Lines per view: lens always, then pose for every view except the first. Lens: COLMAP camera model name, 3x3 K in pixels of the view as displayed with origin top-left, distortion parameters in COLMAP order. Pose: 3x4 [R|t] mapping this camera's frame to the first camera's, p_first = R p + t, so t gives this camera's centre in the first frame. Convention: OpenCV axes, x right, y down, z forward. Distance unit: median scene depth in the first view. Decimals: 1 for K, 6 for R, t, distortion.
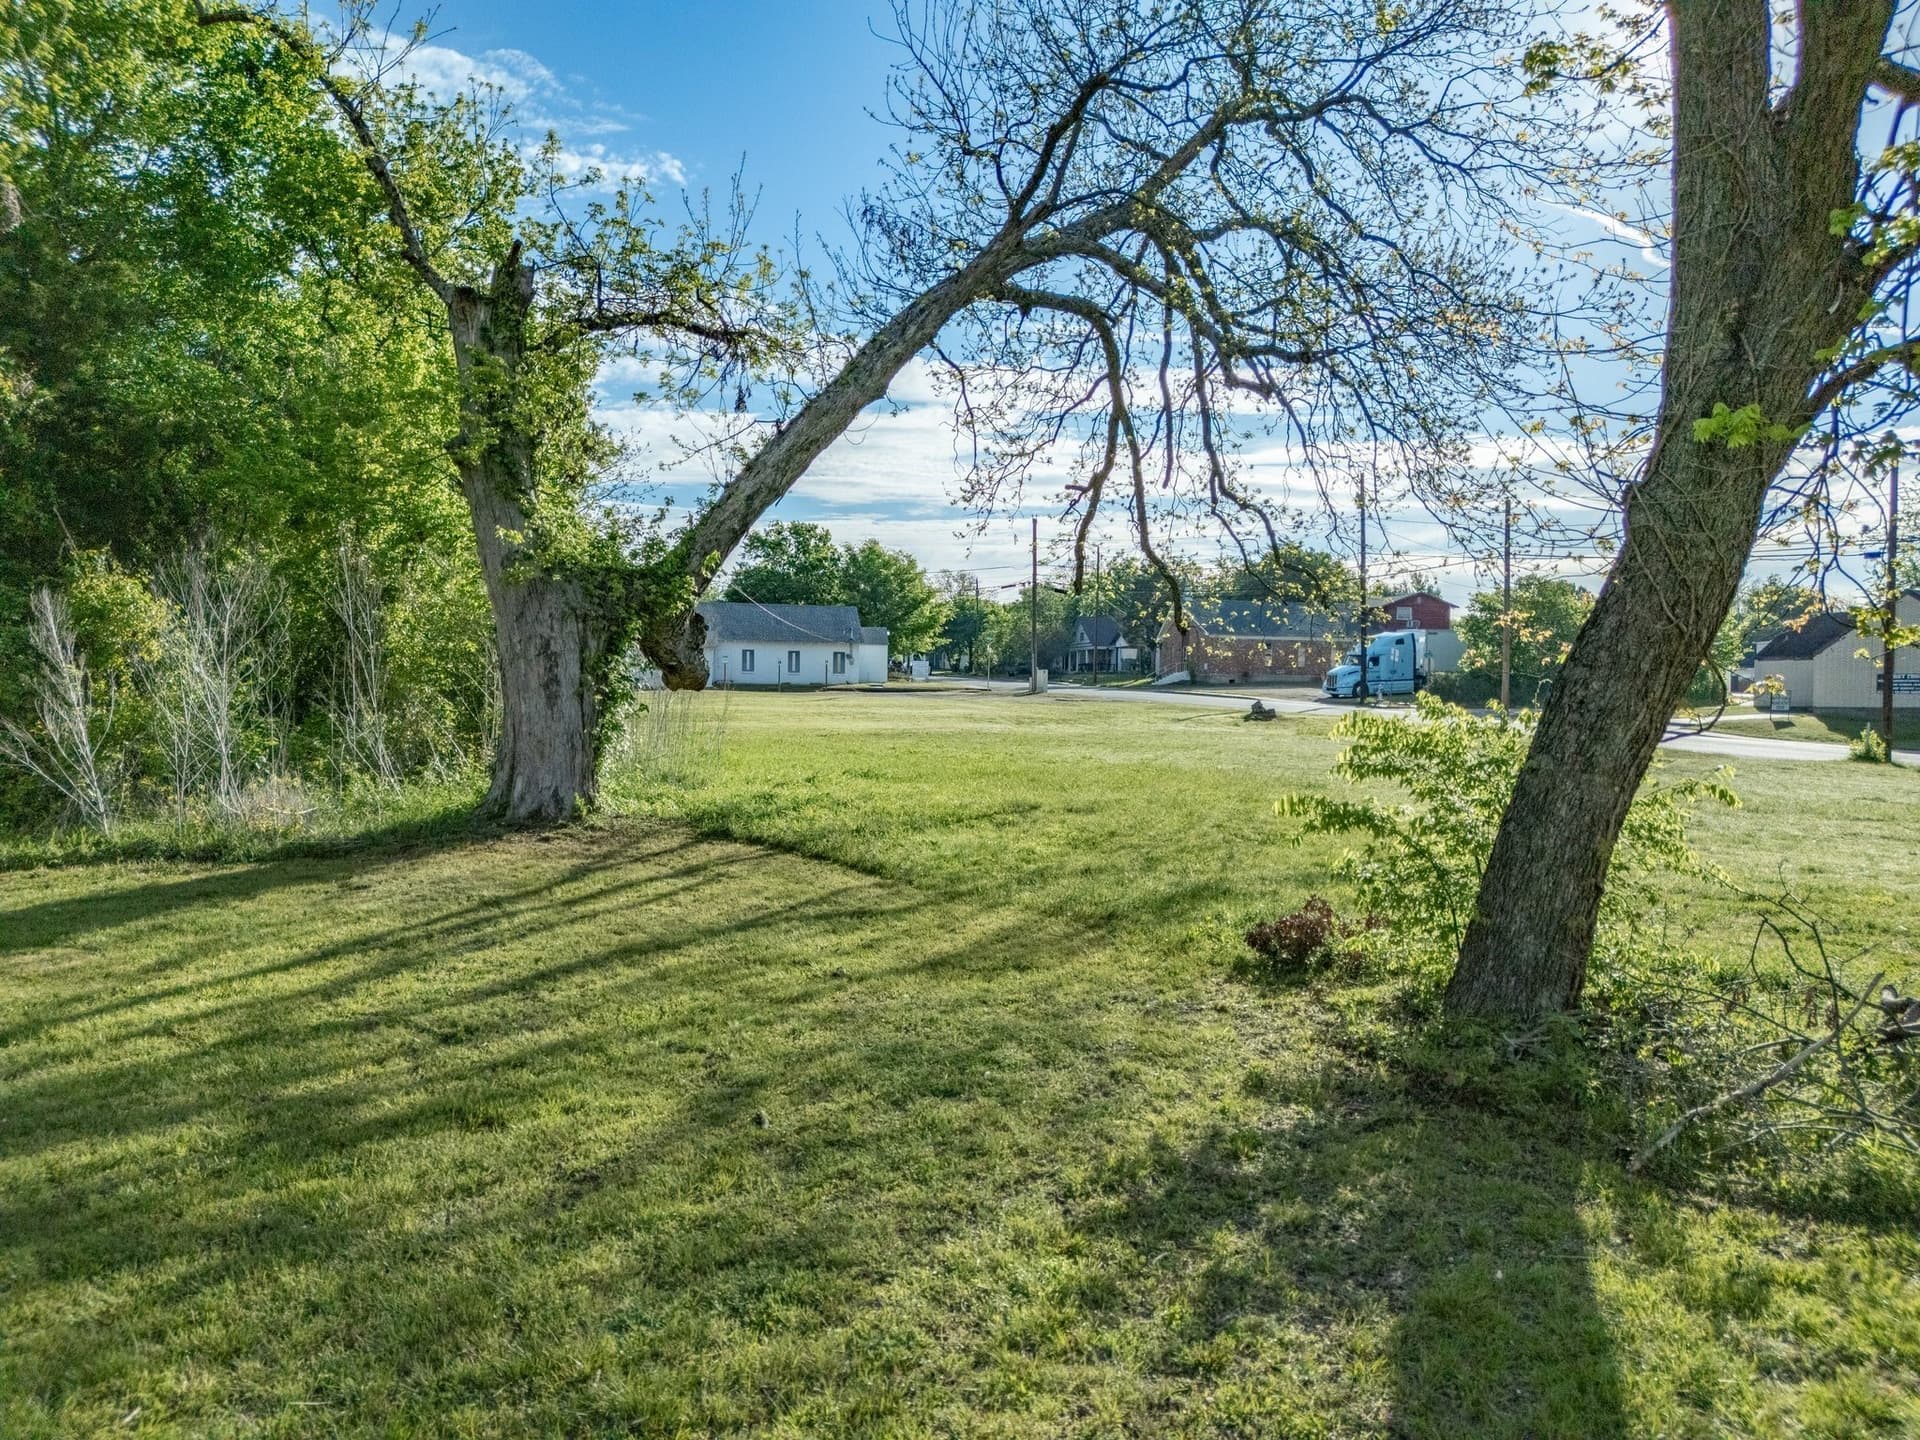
lens RADIAL K [[1404.8, 0, 965.7], [0, 1404.8, 725.2], [0, 0, 1]] dist [0.084722, -0.093974]
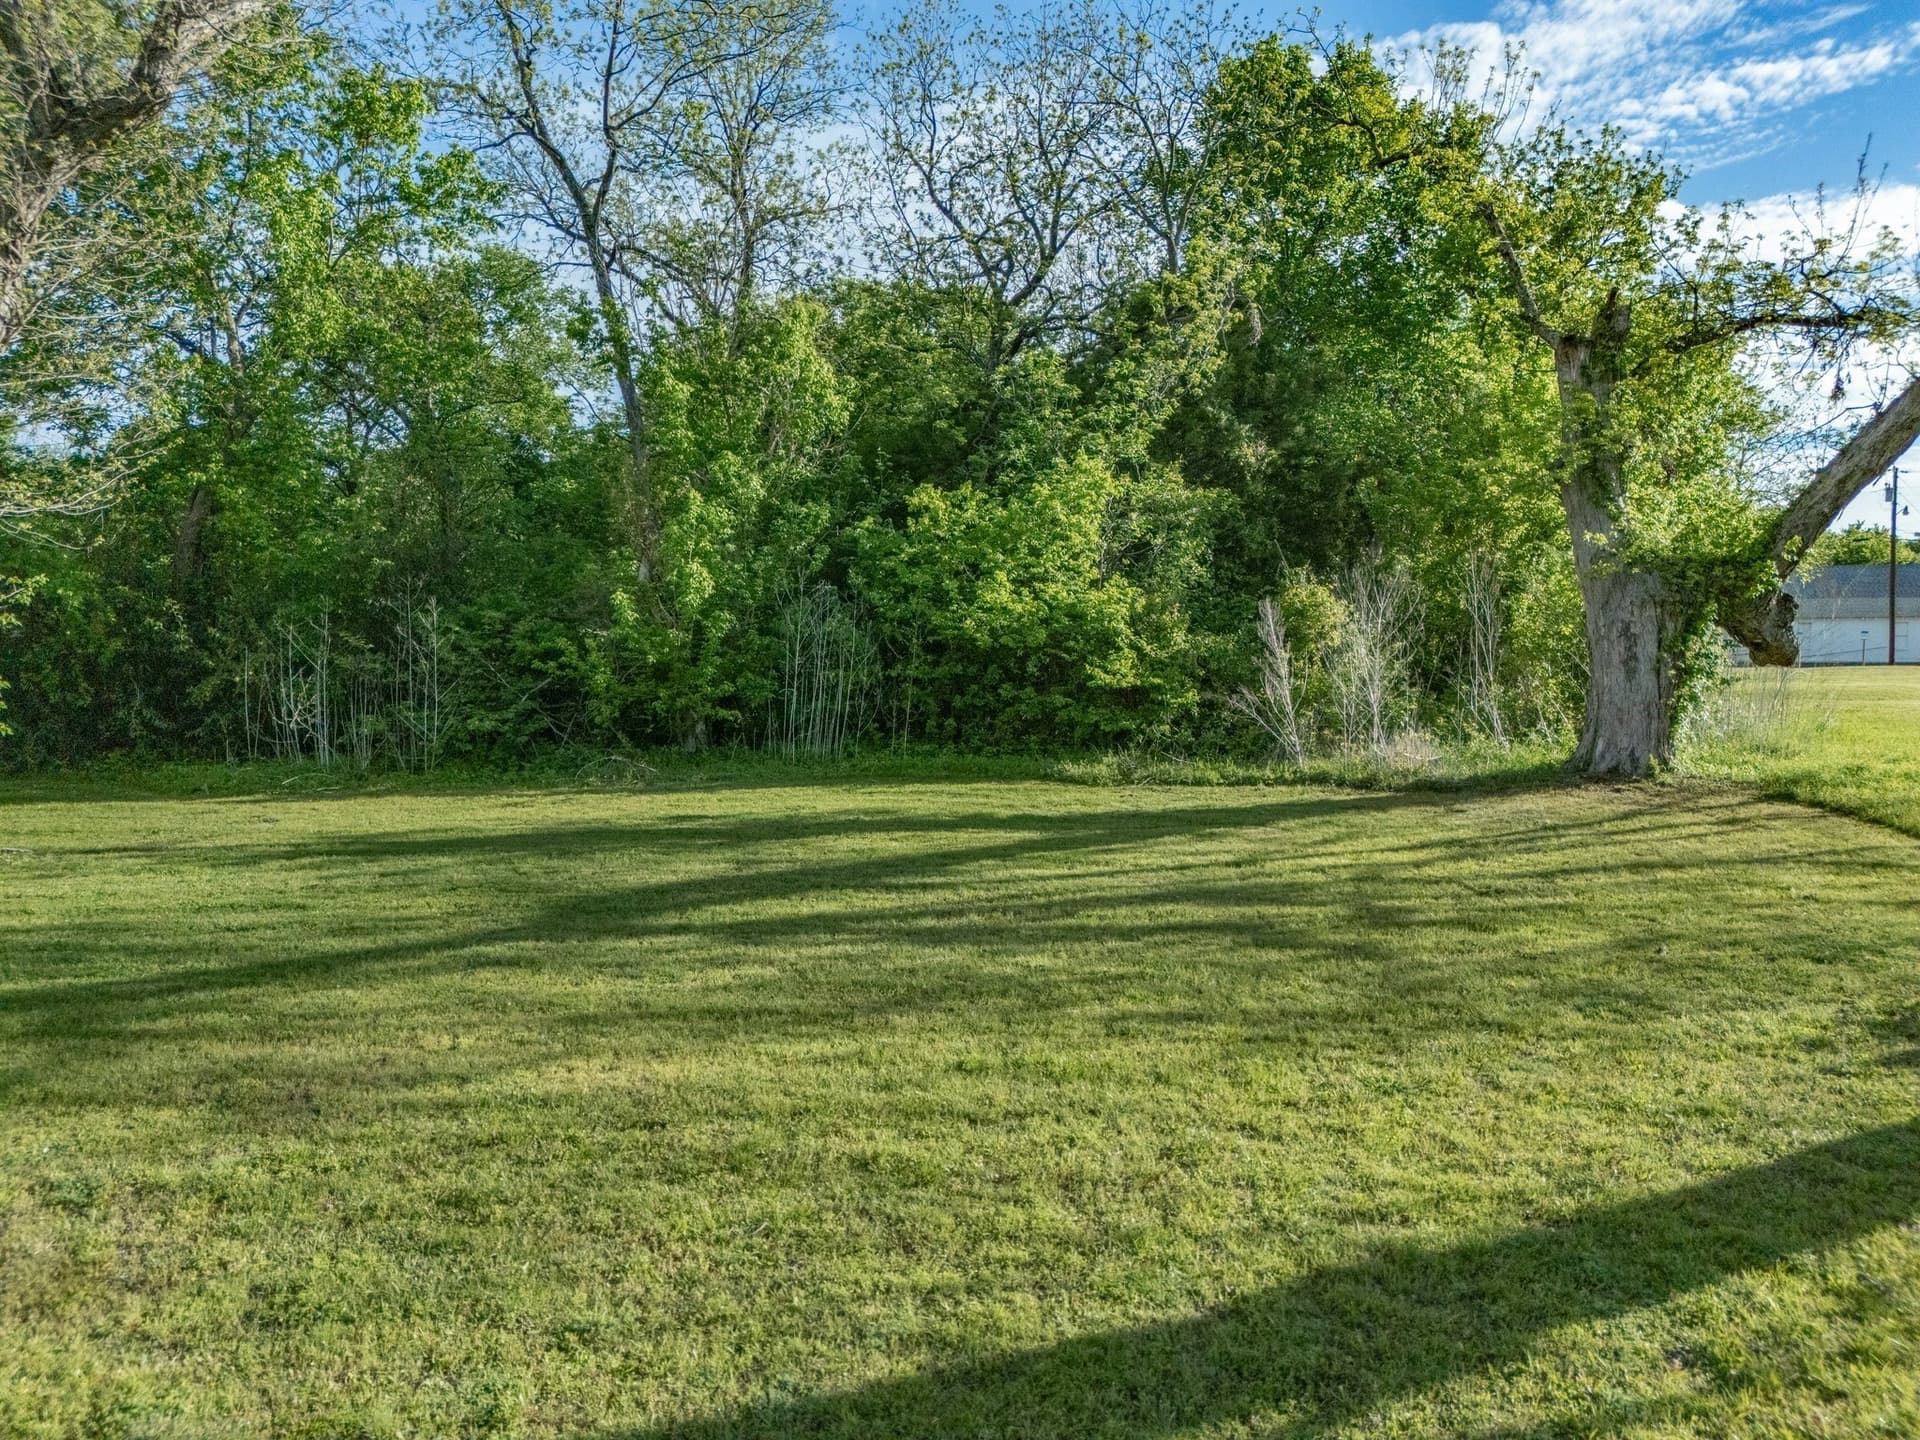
lens RADIAL K [[1404.8, 0, 965.7], [0, 1404.8, 725.2], [0, 0, 1]] dist [0.084722, -0.093974]
pose [[0.707851, 0.027965, -0.705808, 0.153798], [-0.016339, 0.999597, 0.023218, 0.006100], [0.706172, -0.004903, 0.708023, -0.231270]]
